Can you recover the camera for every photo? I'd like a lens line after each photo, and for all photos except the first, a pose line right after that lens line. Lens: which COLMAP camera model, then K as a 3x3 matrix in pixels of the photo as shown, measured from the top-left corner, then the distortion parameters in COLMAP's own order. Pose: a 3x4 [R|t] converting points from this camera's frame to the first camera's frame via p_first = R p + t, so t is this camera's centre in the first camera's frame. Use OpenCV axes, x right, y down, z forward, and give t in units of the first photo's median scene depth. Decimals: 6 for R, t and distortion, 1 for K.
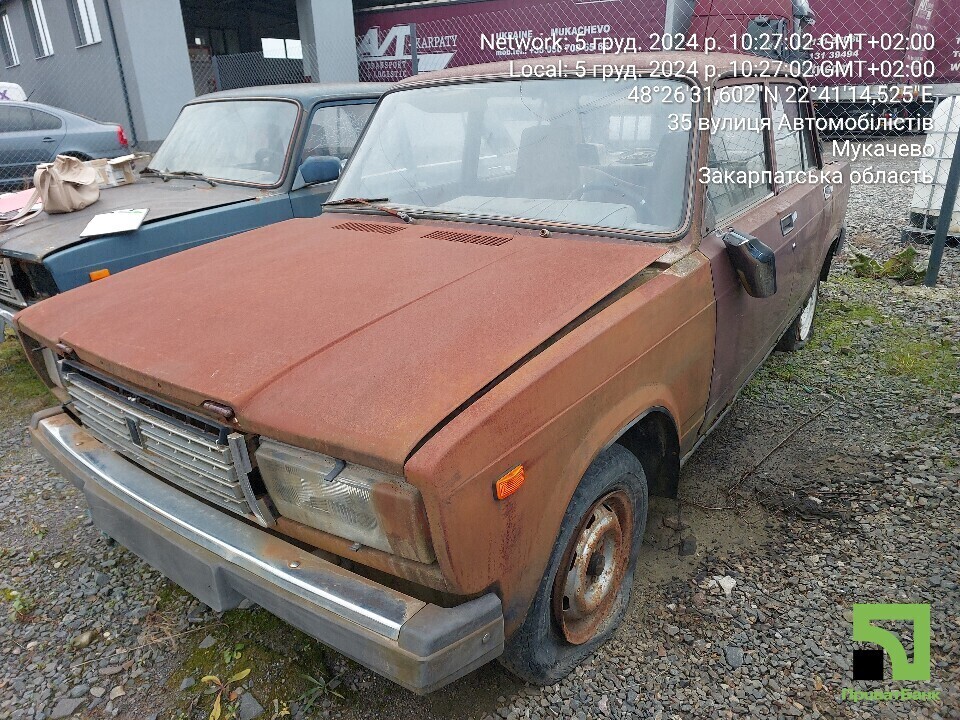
lens RADIAL K [[665.8, 0, 477.9], [0, 665.8, 356.1], [0, 0, 1]] dist [0.008389, 0.000902]
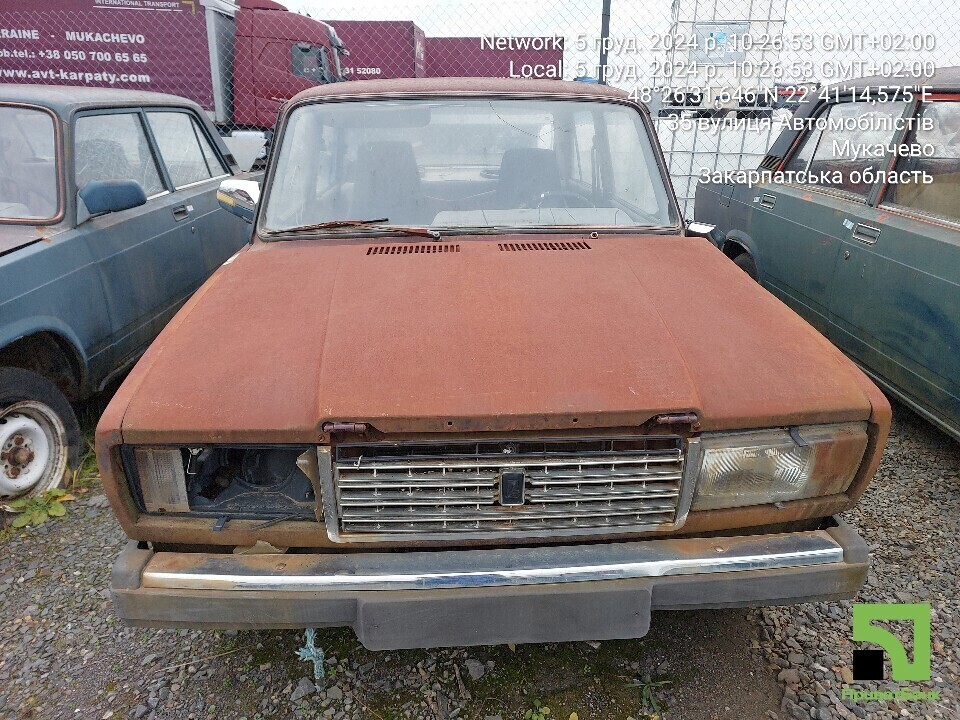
lens RADIAL K [[665.8, 0, 480.6], [0, 665.8, 361.6], [0, 0, 1]] dist [0.008389, 0.000902]
pose [[0.774606, -0.194218, 0.601884, -0.417643], [0.205348, 0.977354, 0.051099, -0.040403], [-0.598179, 0.084014, 0.796947, 0.129051]]
